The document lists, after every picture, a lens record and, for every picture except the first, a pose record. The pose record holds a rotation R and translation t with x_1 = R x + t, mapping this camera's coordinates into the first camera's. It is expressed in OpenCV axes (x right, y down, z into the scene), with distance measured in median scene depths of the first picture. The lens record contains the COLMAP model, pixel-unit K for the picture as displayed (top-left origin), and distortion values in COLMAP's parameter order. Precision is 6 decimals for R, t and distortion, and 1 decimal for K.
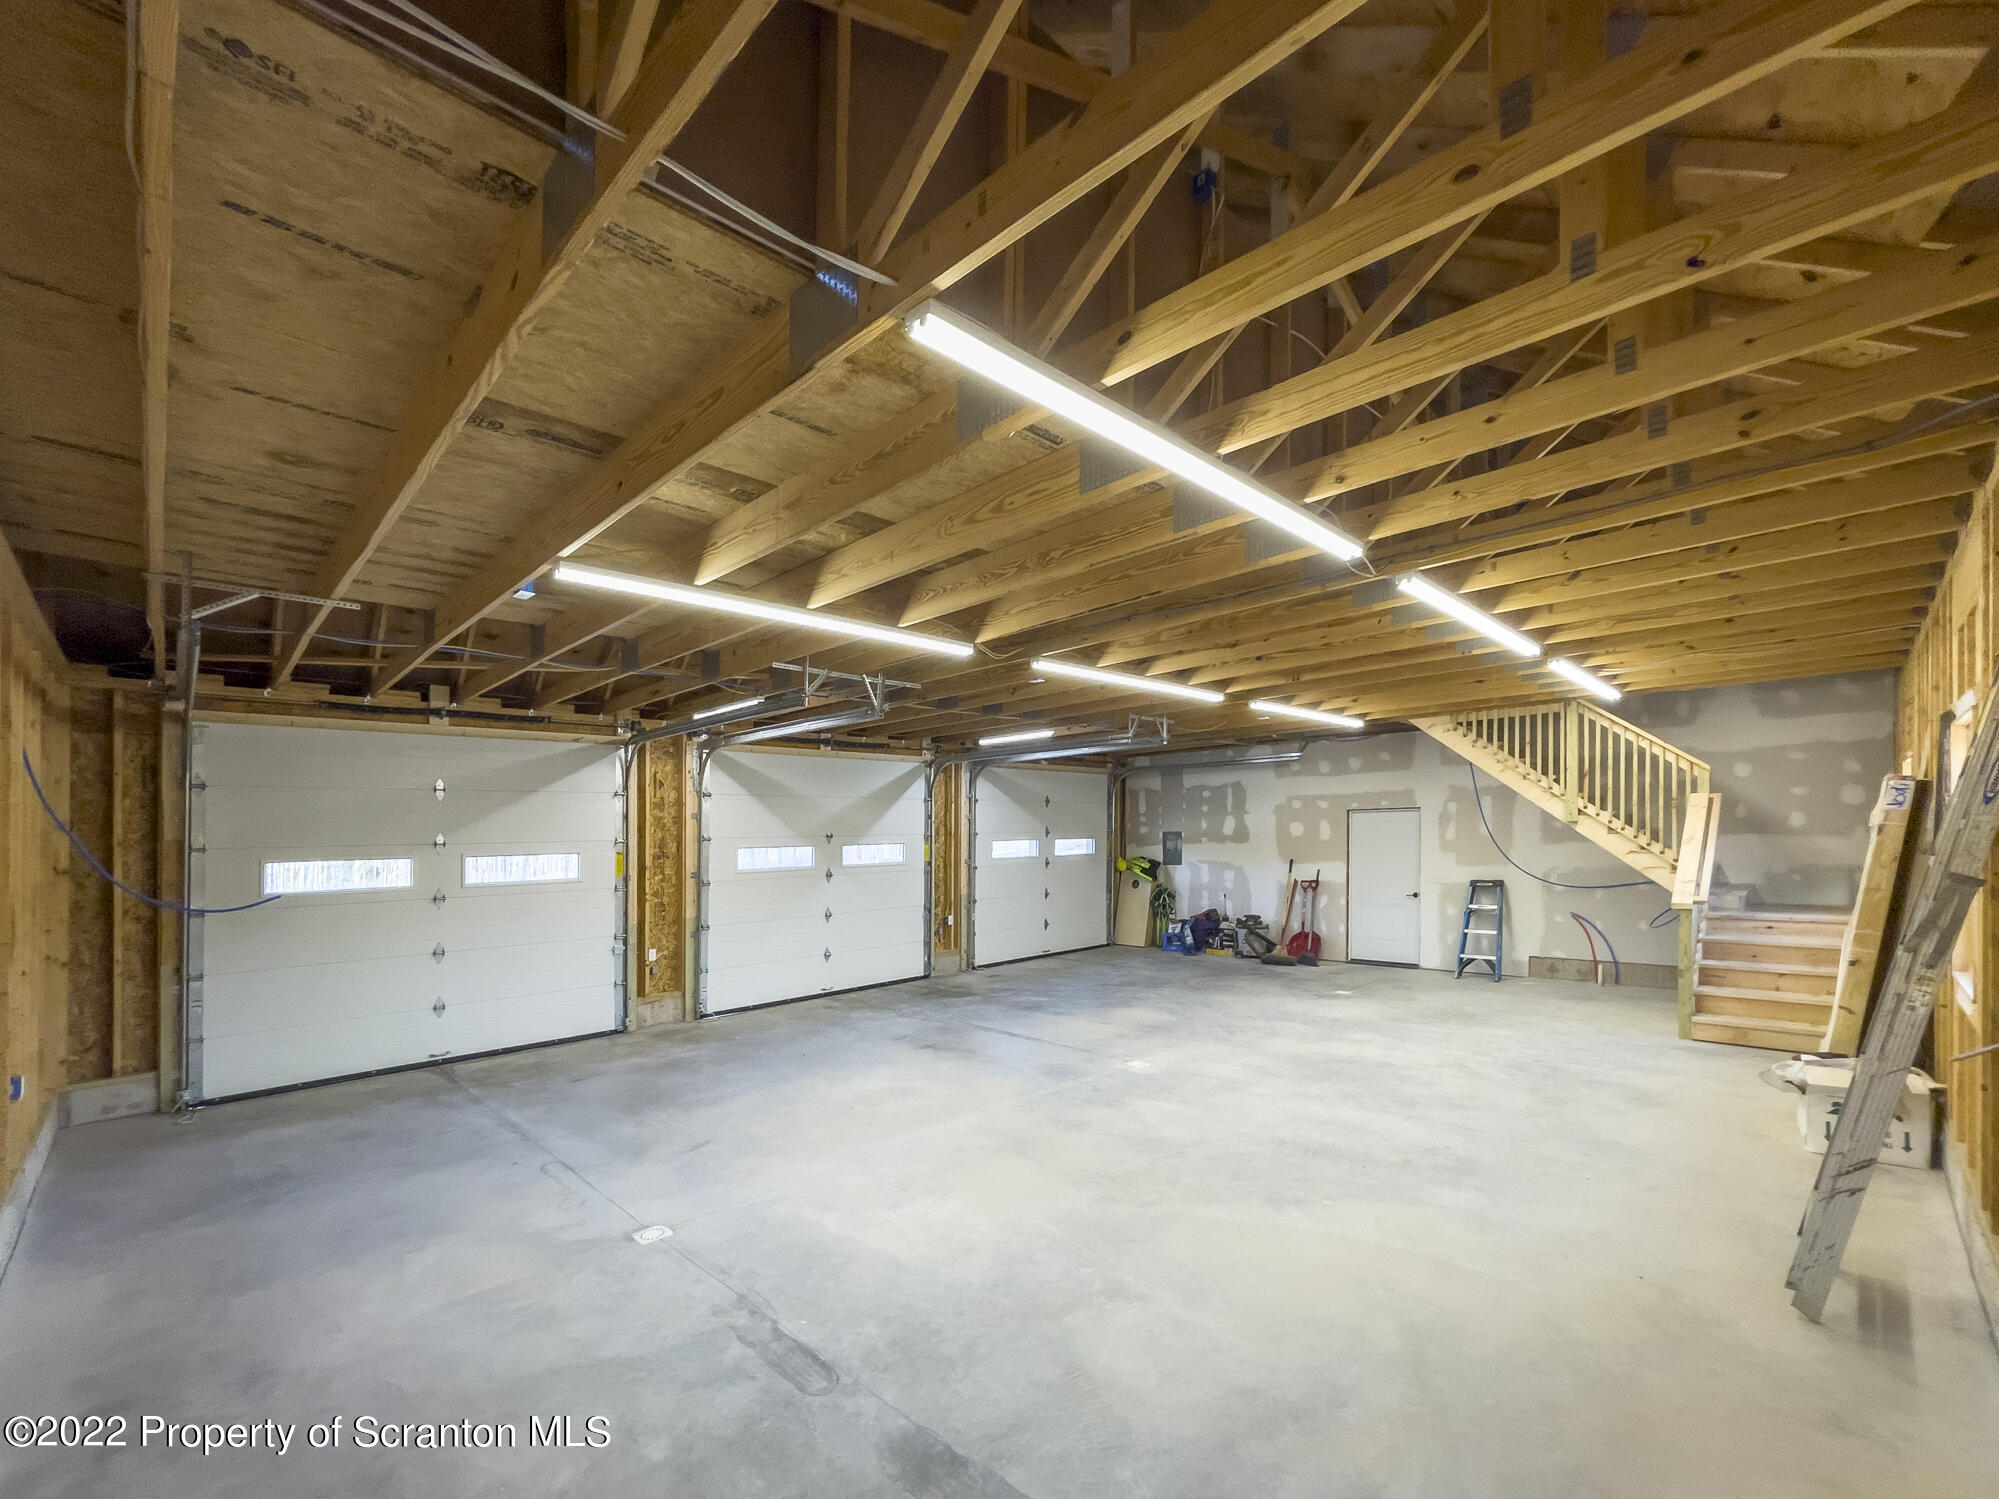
lens RADIAL K [[813.5, 0, 1007.3], [0, 813.5, 745.2], [0, 0, 1]] dist [0.000232, 0.000506]
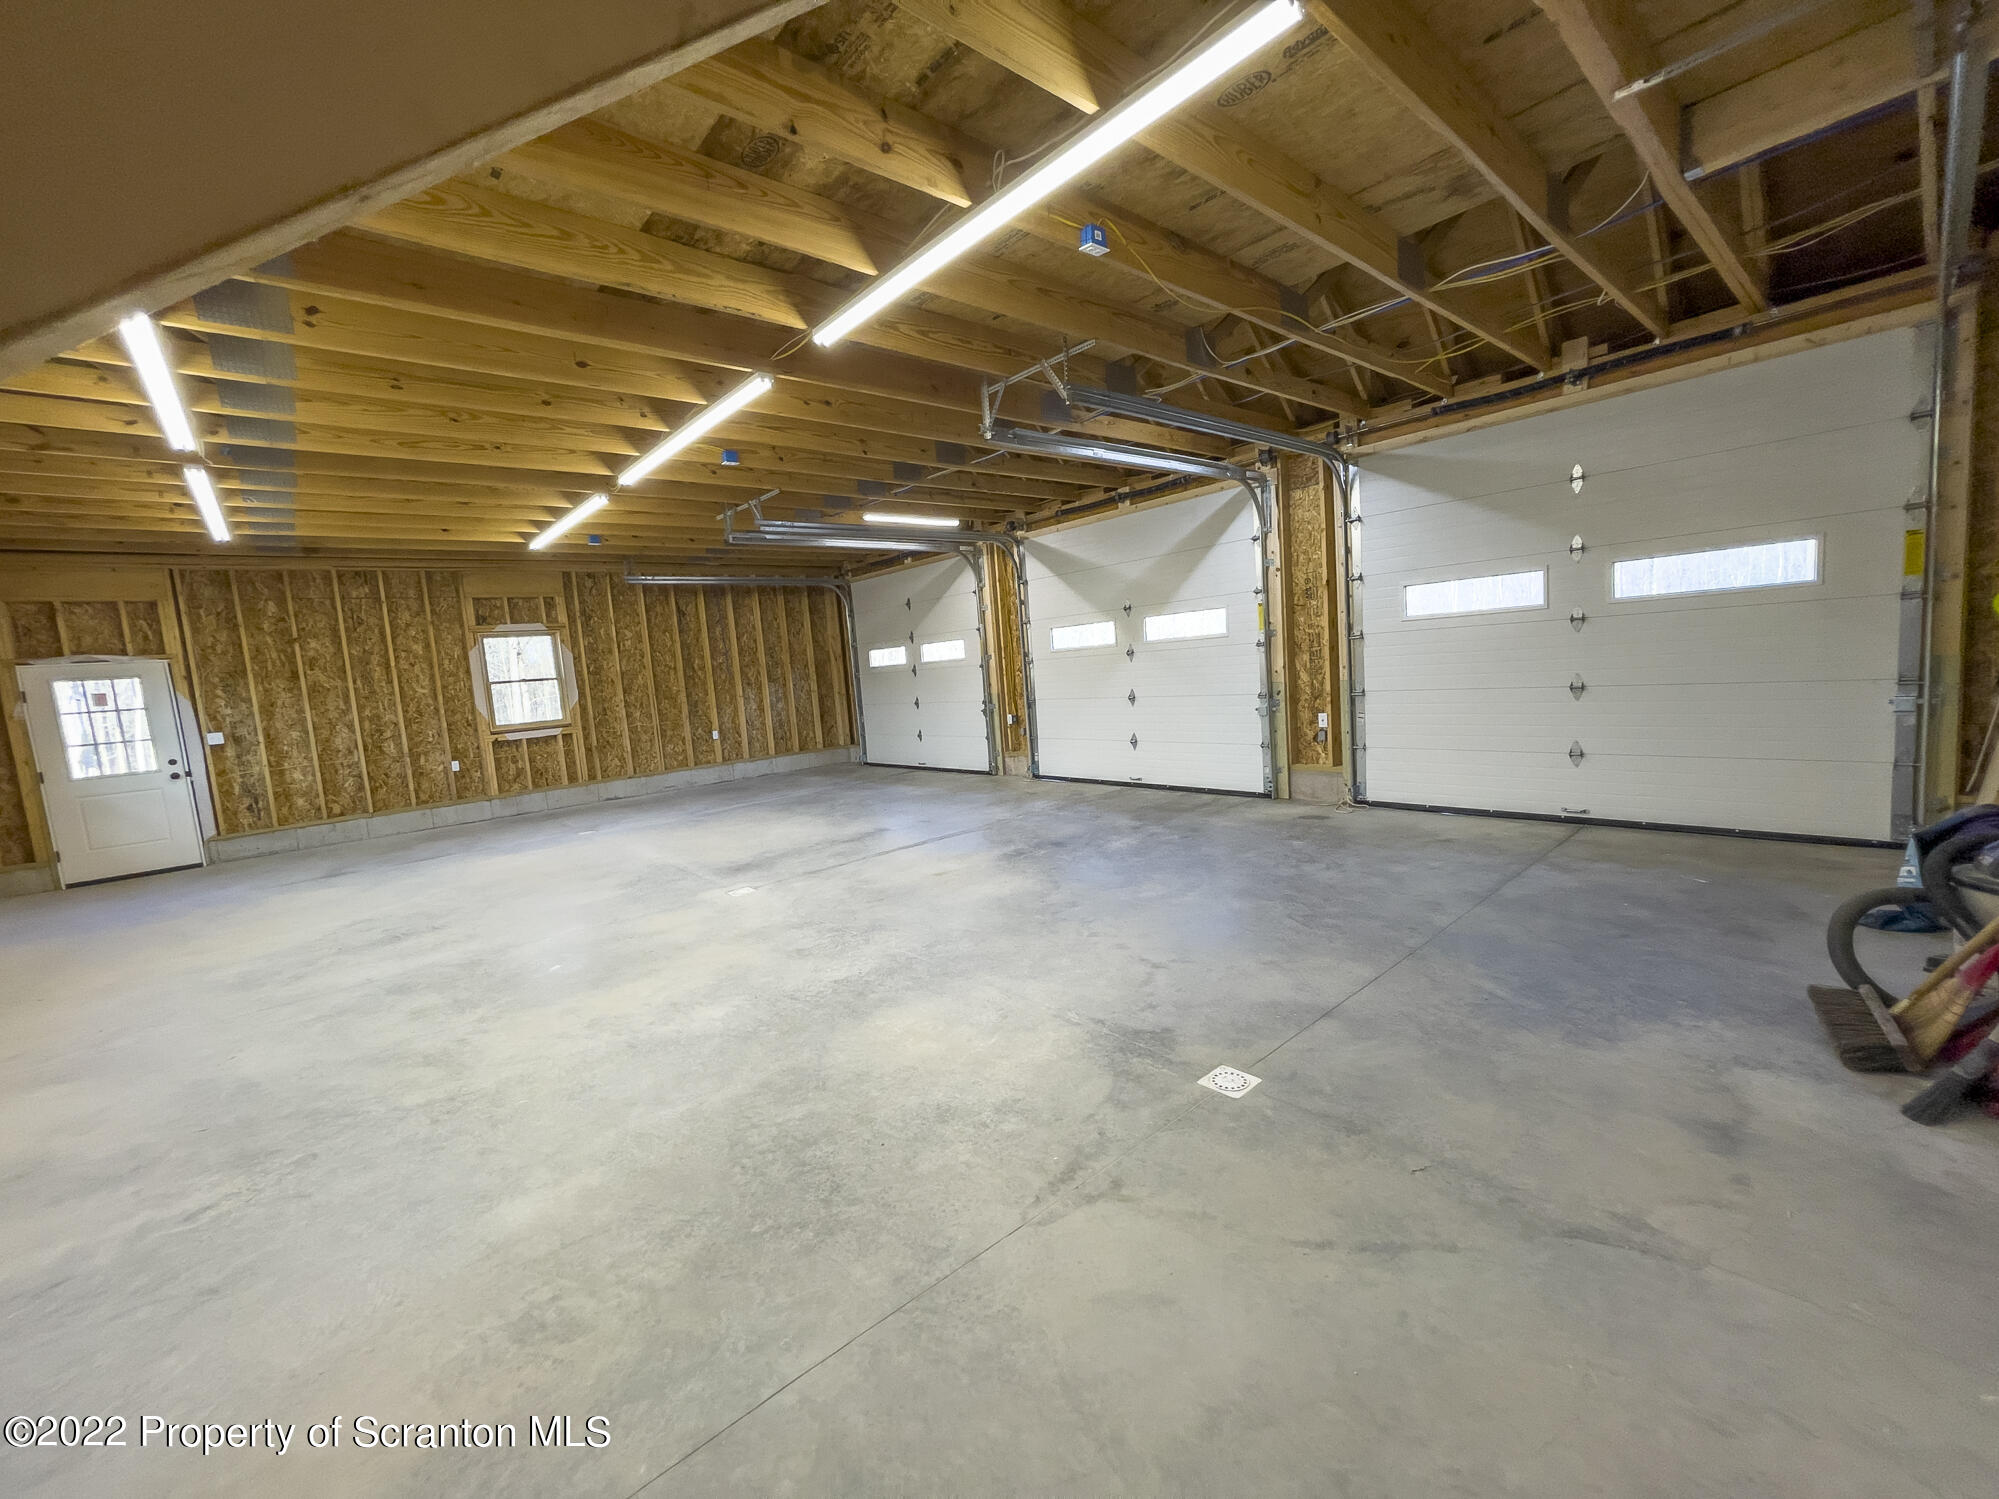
lens RADIAL K [[813.5, 0, 1007.3], [0, 813.5, 745.2], [0, 0, 1]] dist [0.000232, 0.000506]
pose [[-0.071743, 0.127606, -0.989227, 0.711427], [0.189521, 0.975458, 0.112085, 0.143740], [0.979252, -0.179438, -0.094166, 1.006716]]
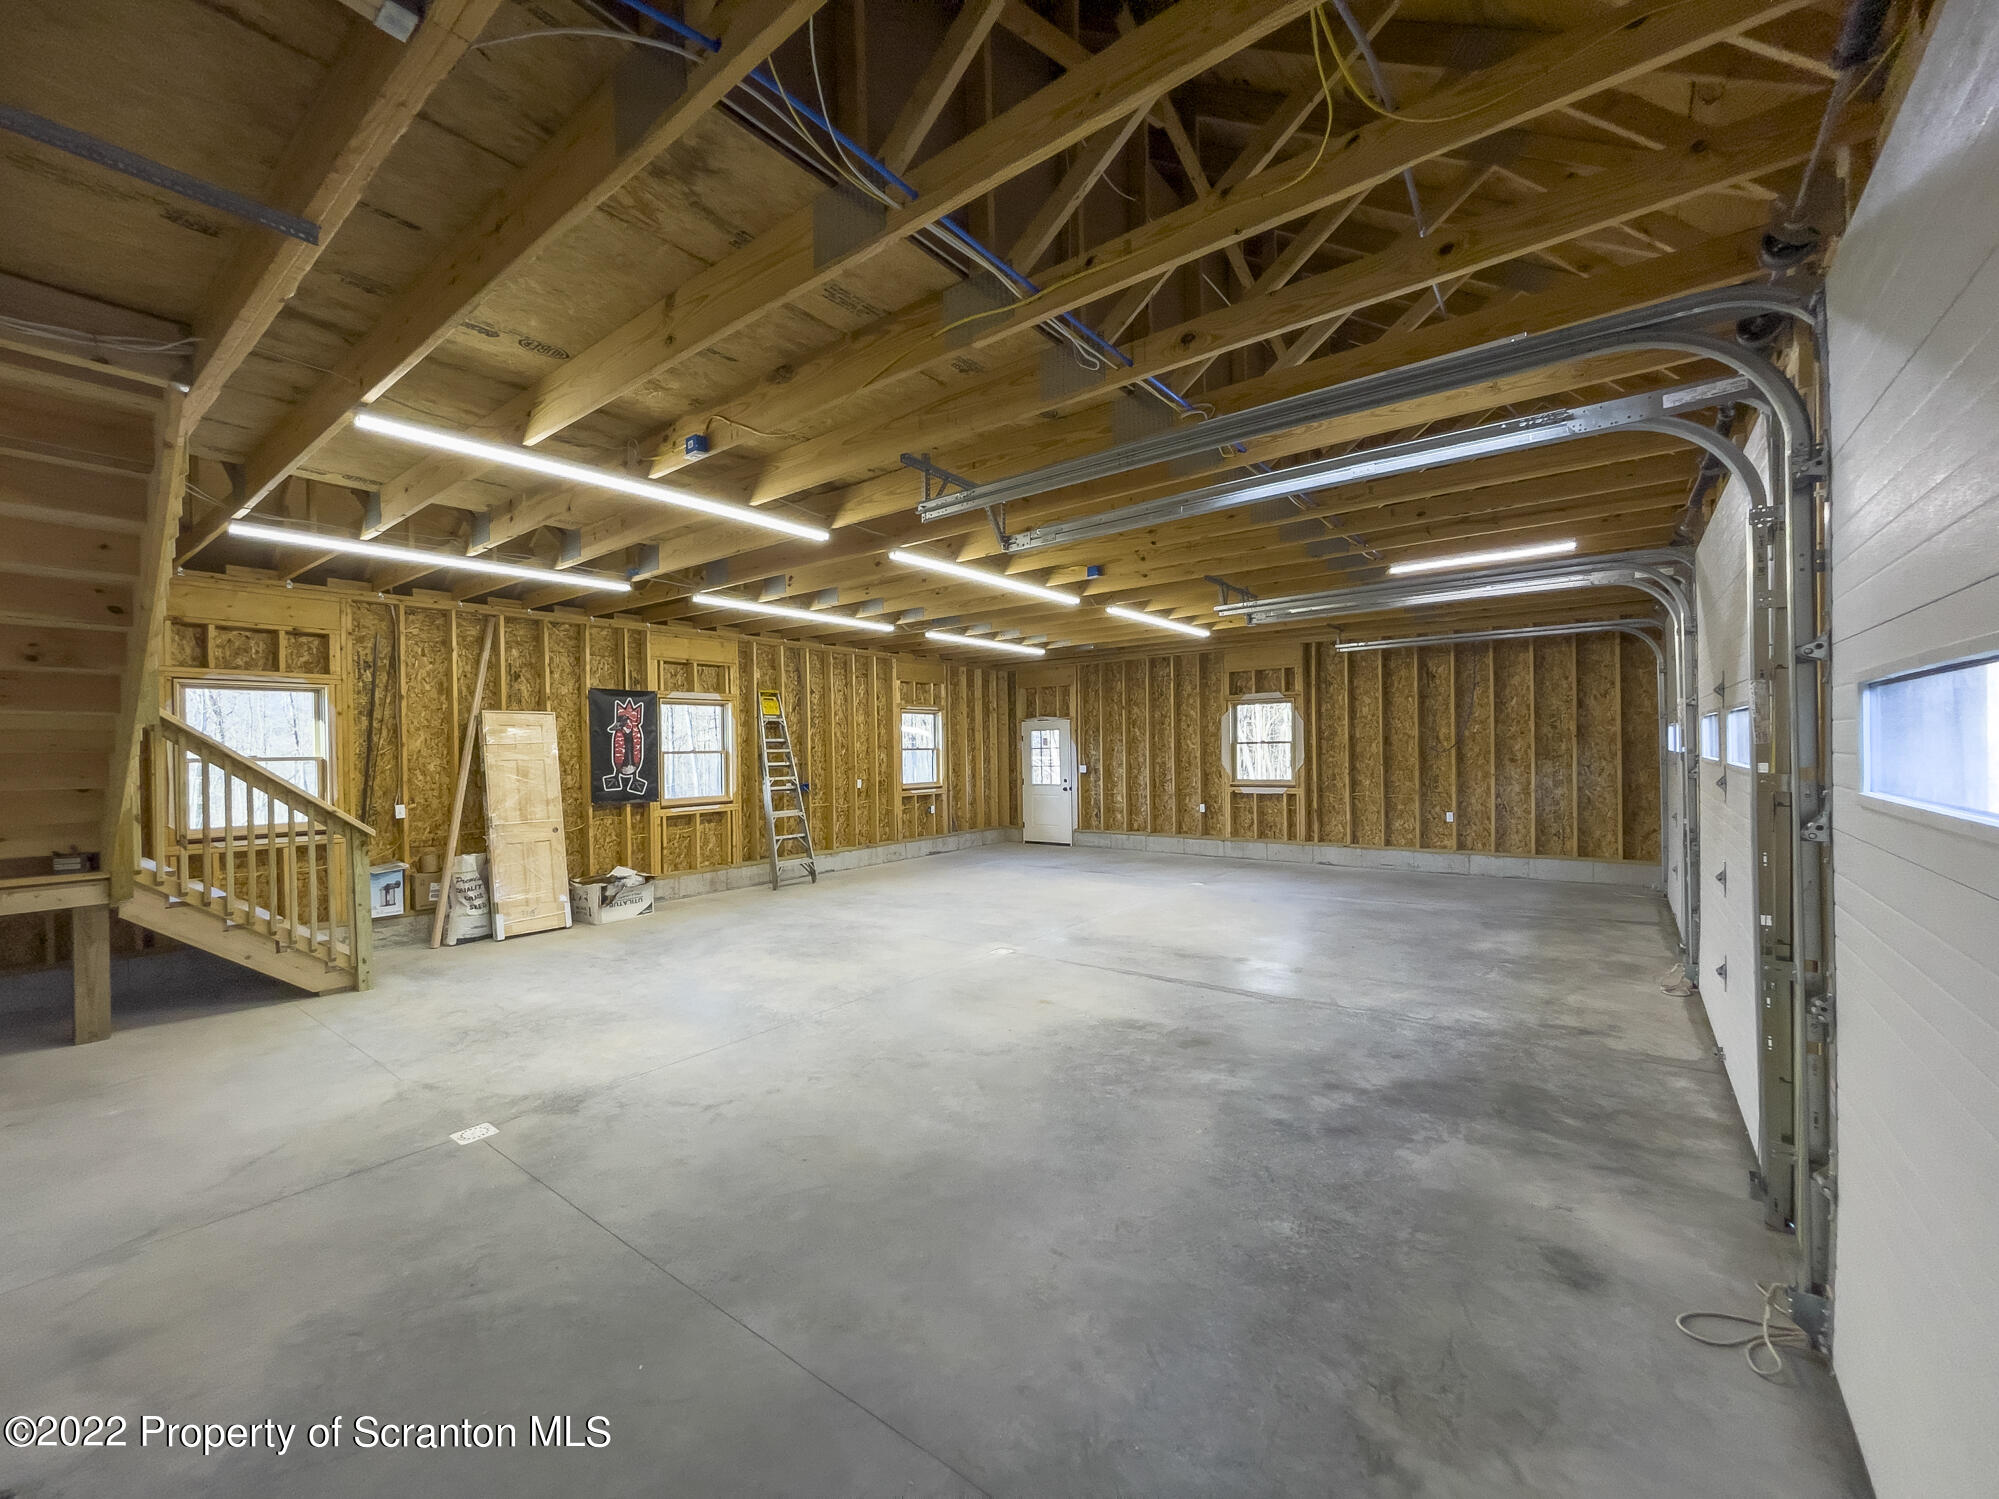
lens RADIAL K [[805.7, 0, 958.8], [0, 805.7, 753.7], [0, 0, 1]] dist [0.000247, 0.000167]
pose [[-0.995674, 0.039115, -0.084283, 0.211380], [0.047506, 0.993855, -0.099974, 0.176831], [0.079855, -0.103546, -0.991414, 1.472633]]
